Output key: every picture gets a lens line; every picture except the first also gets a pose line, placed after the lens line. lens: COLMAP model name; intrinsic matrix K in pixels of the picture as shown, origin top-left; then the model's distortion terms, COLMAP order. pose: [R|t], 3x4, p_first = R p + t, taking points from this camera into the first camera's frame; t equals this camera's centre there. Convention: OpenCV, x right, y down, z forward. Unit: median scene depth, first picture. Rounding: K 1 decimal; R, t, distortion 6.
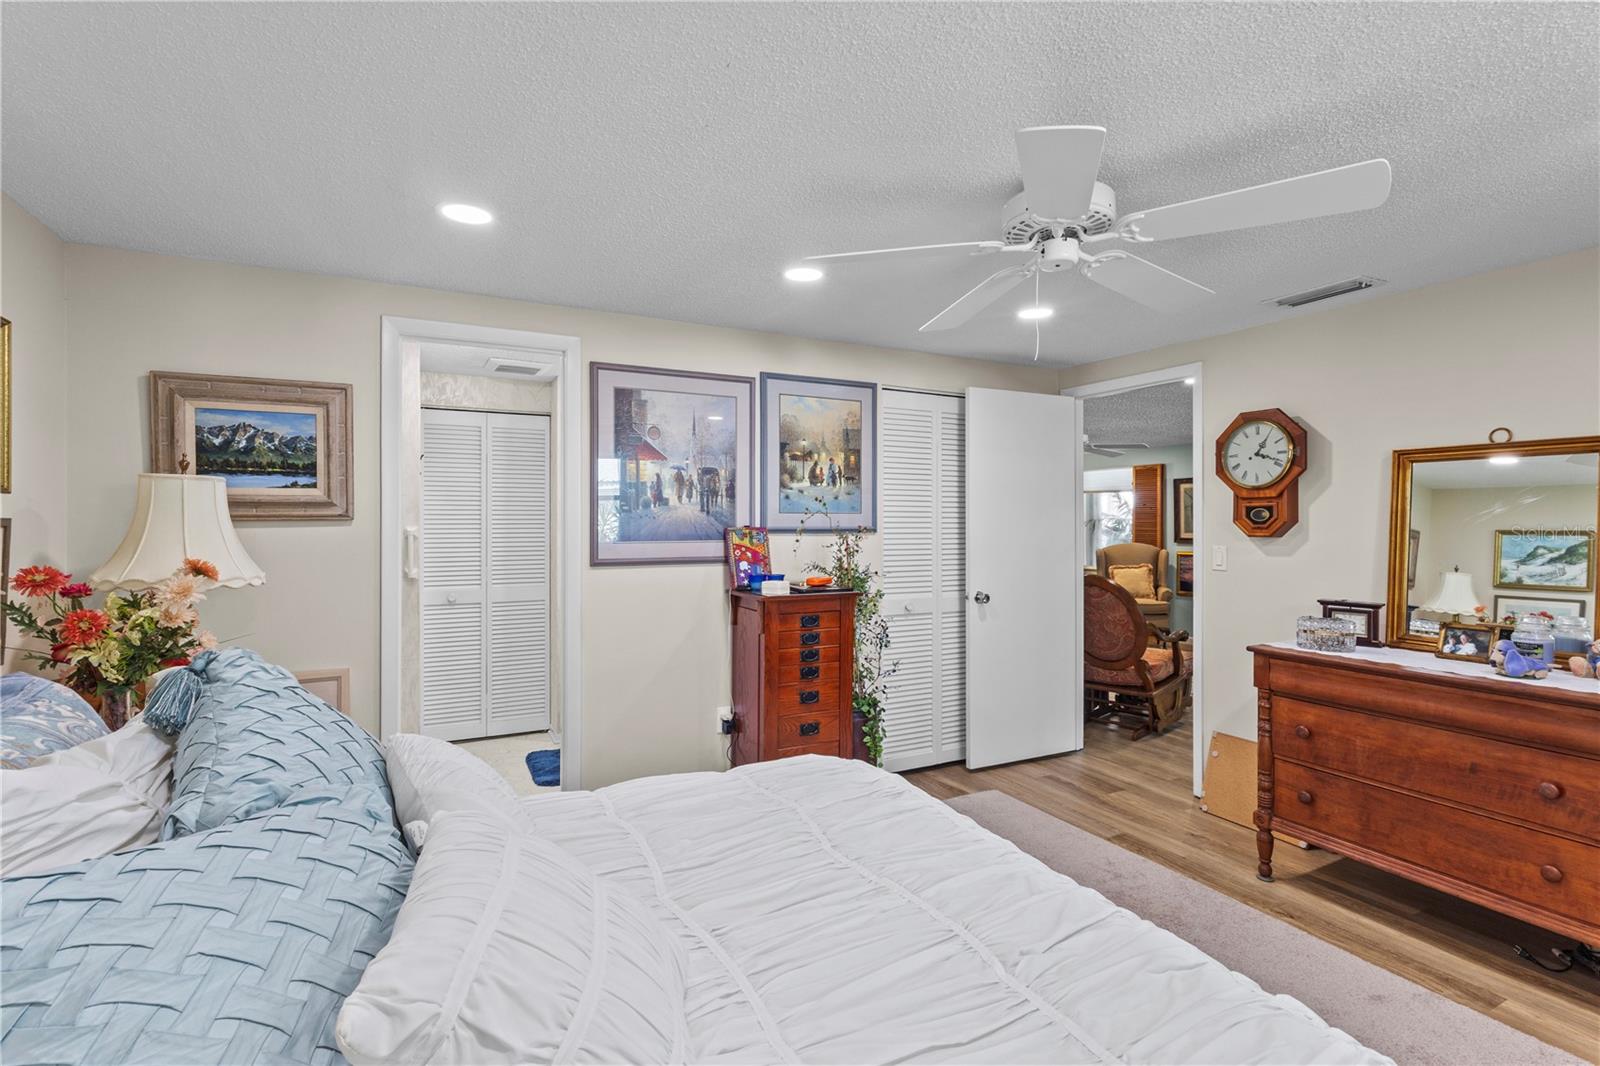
lens RADIAL K [[739.3, 0, 798.4], [0, 739.3, 531.4], [0, 0, 1]] dist [0.001090, 0.000127]
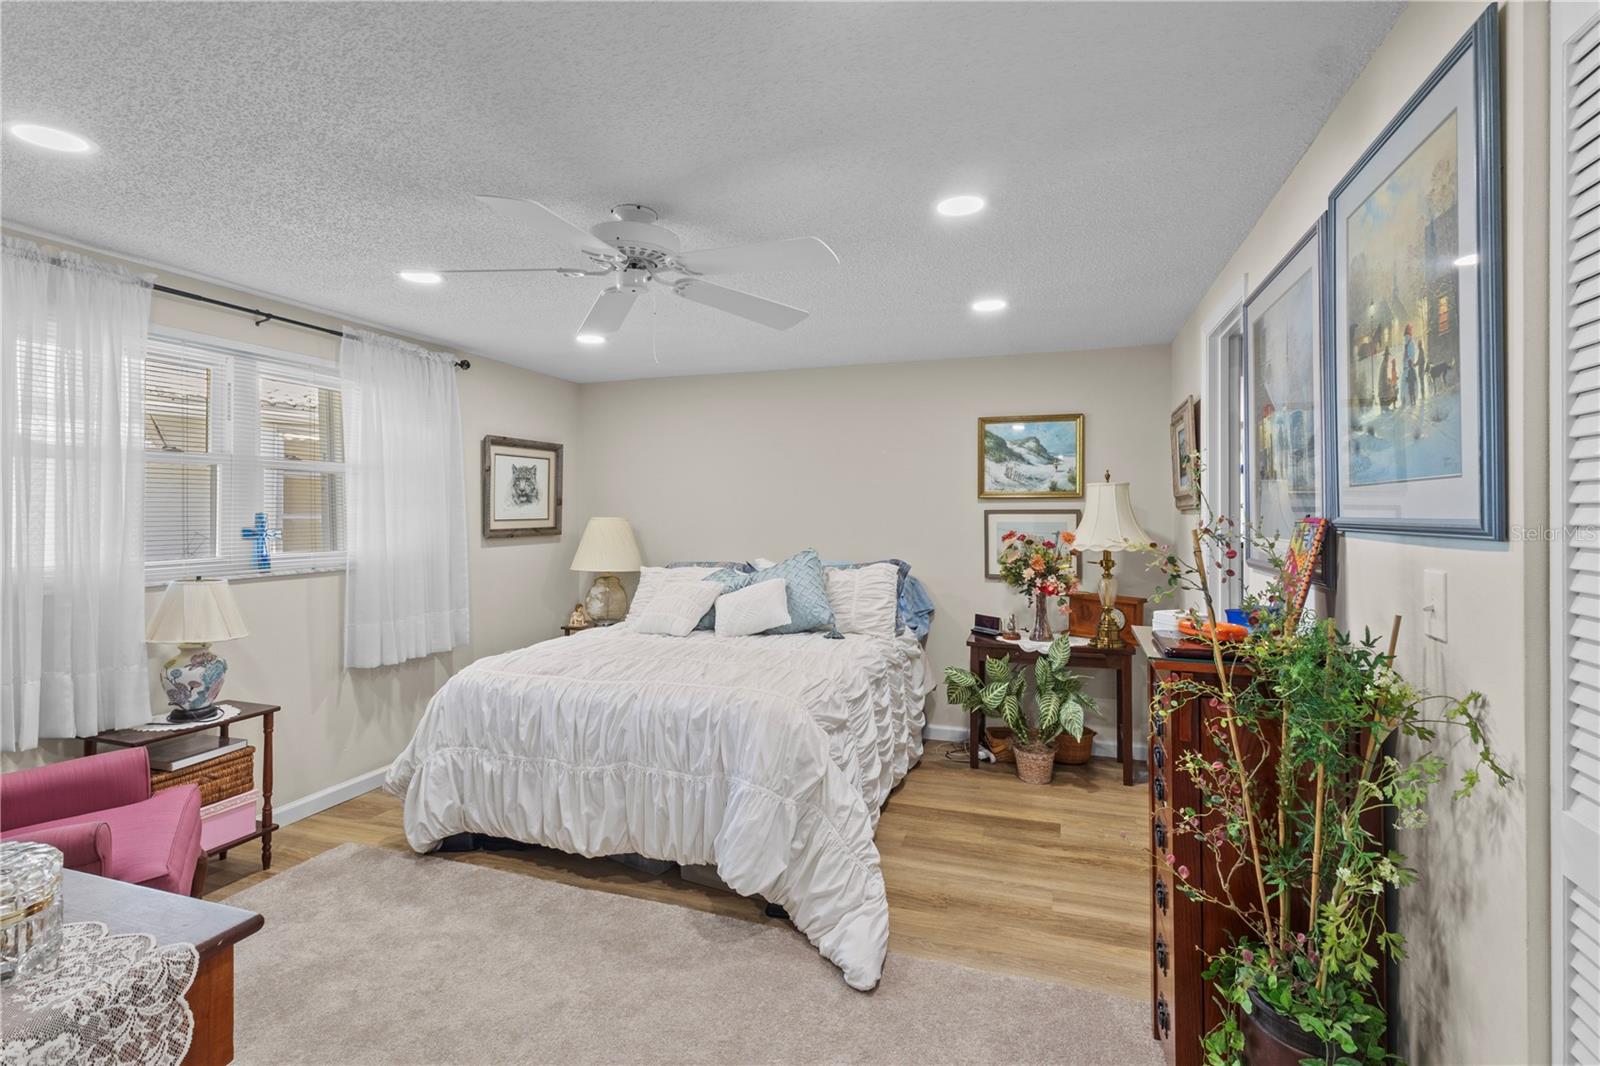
lens RADIAL K [[739.3, 0, 801.3], [0, 739.3, 519.6], [0, 0, 1]] dist [0.001090, 0.000127]
pose [[-0.717579, 0.008399, -0.696426, 0.590267], [-0.004805, 0.999844, 0.017009, -0.012107], [0.696460, 0.015551, -0.717427, 1.233825]]
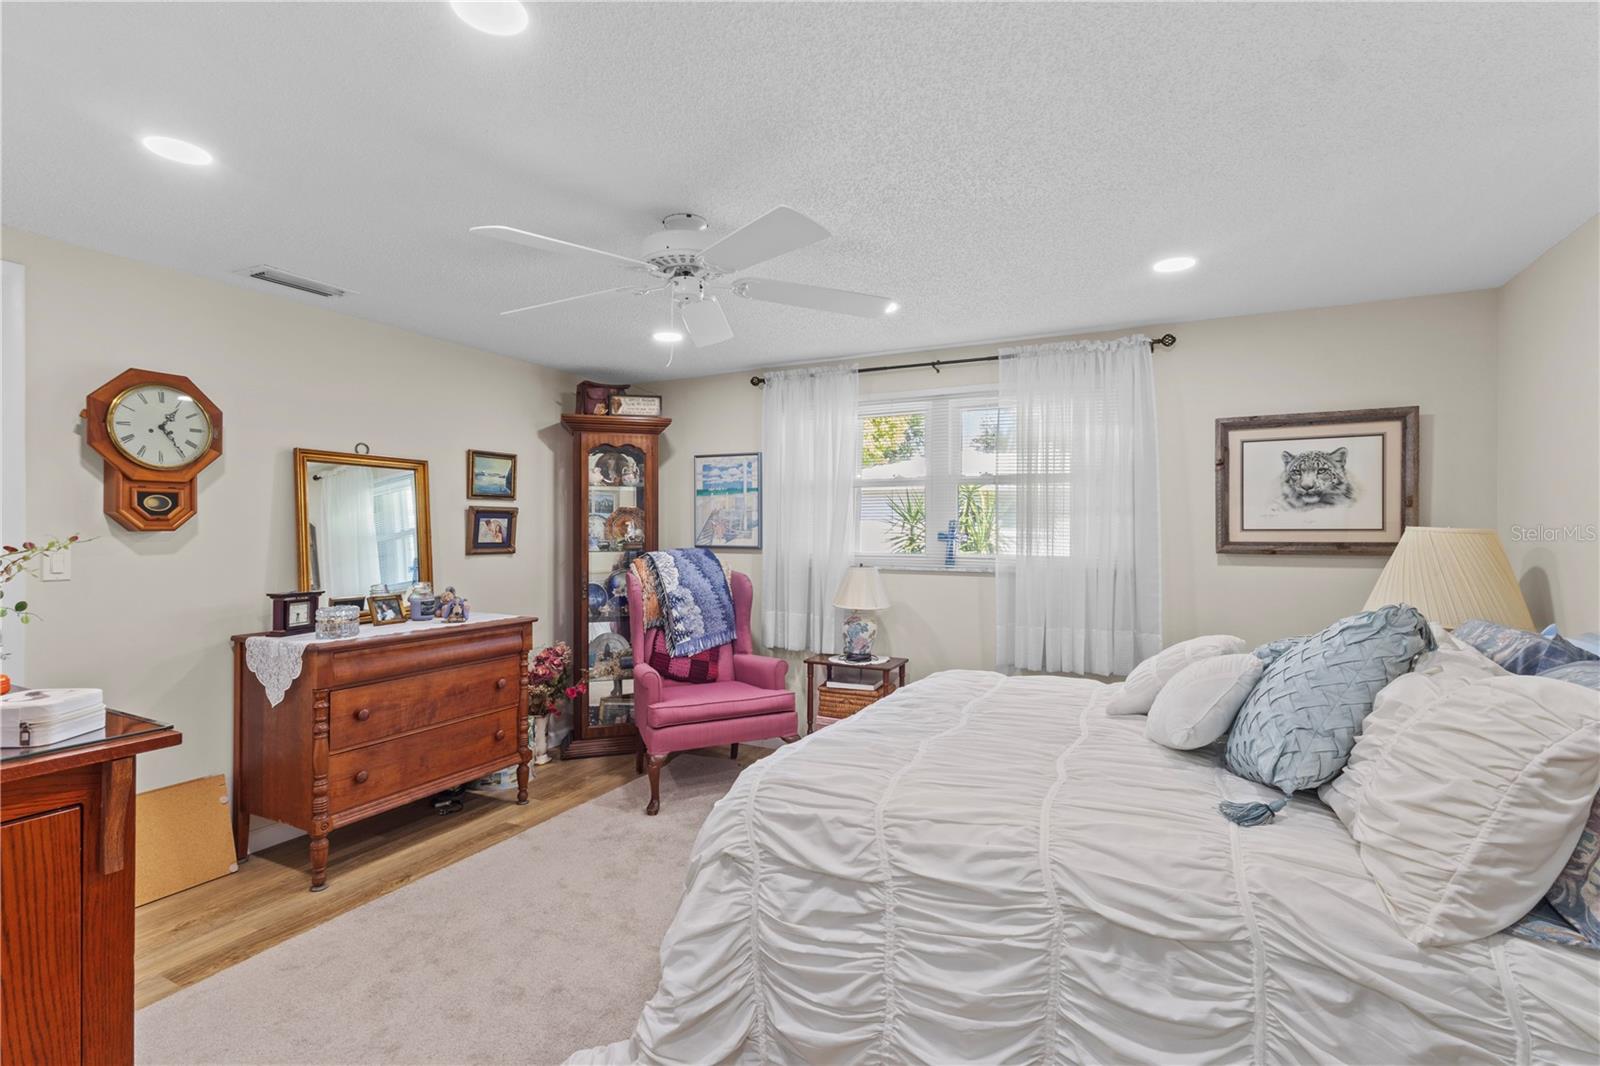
lens RADIAL K [[739.3, 0, 799.6], [0, 739.3, 534.4], [0, 0, 1]] dist [0.001090, 0.000127]
pose [[-0.589378, -0.008636, 0.807811, -0.447212], [0.005642, 0.999874, 0.014806, 0.003347], [-0.807838, 0.013284, -0.589255, 0.949772]]
